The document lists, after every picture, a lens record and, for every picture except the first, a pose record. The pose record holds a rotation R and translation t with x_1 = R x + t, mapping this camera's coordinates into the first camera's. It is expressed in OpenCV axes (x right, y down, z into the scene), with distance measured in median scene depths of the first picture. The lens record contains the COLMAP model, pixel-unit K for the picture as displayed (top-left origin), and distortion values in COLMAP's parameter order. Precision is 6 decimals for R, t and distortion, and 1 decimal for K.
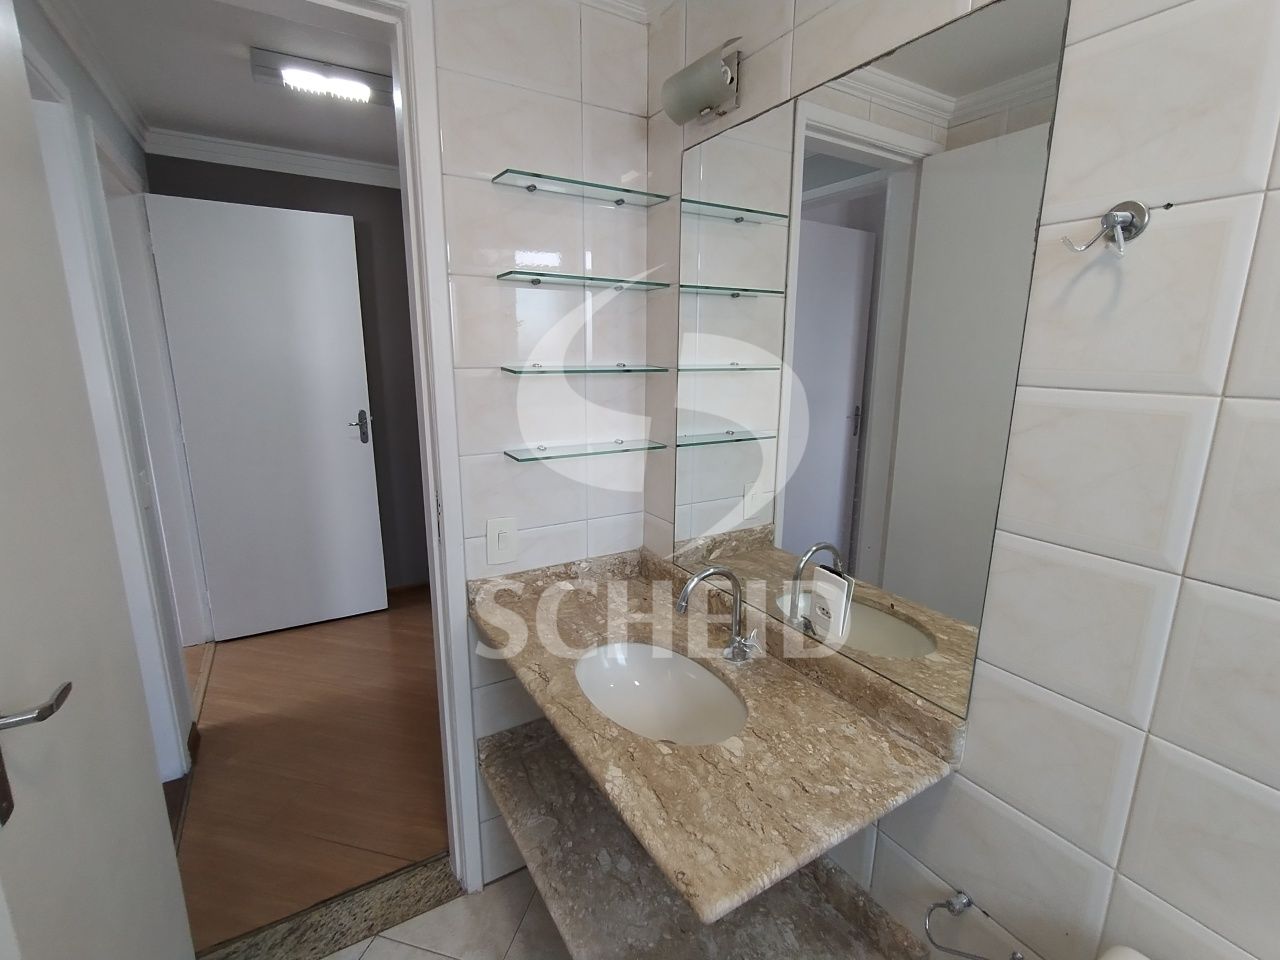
lens RADIAL K [[584.3, 0, 636.6], [0, 584.3, 482.3], [0, 0, 1]] dist [-0.004481, 0.001139]
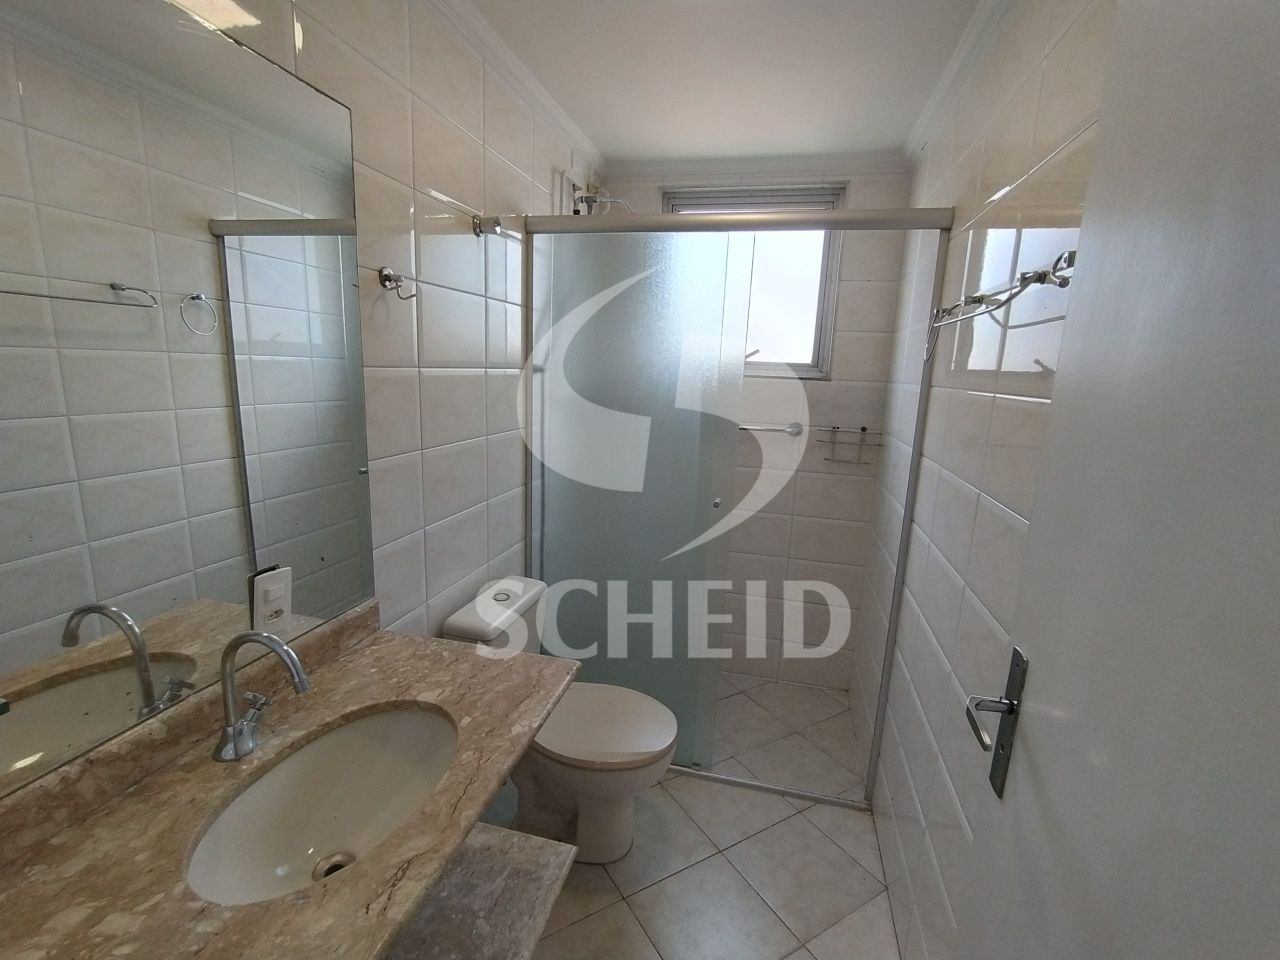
lens RADIAL K [[584.3, 0, 639.2], [0, 584.3, 478.9], [0, 0, 1]] dist [-0.004481, 0.001139]
pose [[-0.704291, -0.170291, 0.689184, -0.852767], [0.112195, 0.931903, 0.344919, -0.291997], [-0.700990, 0.320247, -0.637225, 1.346334]]
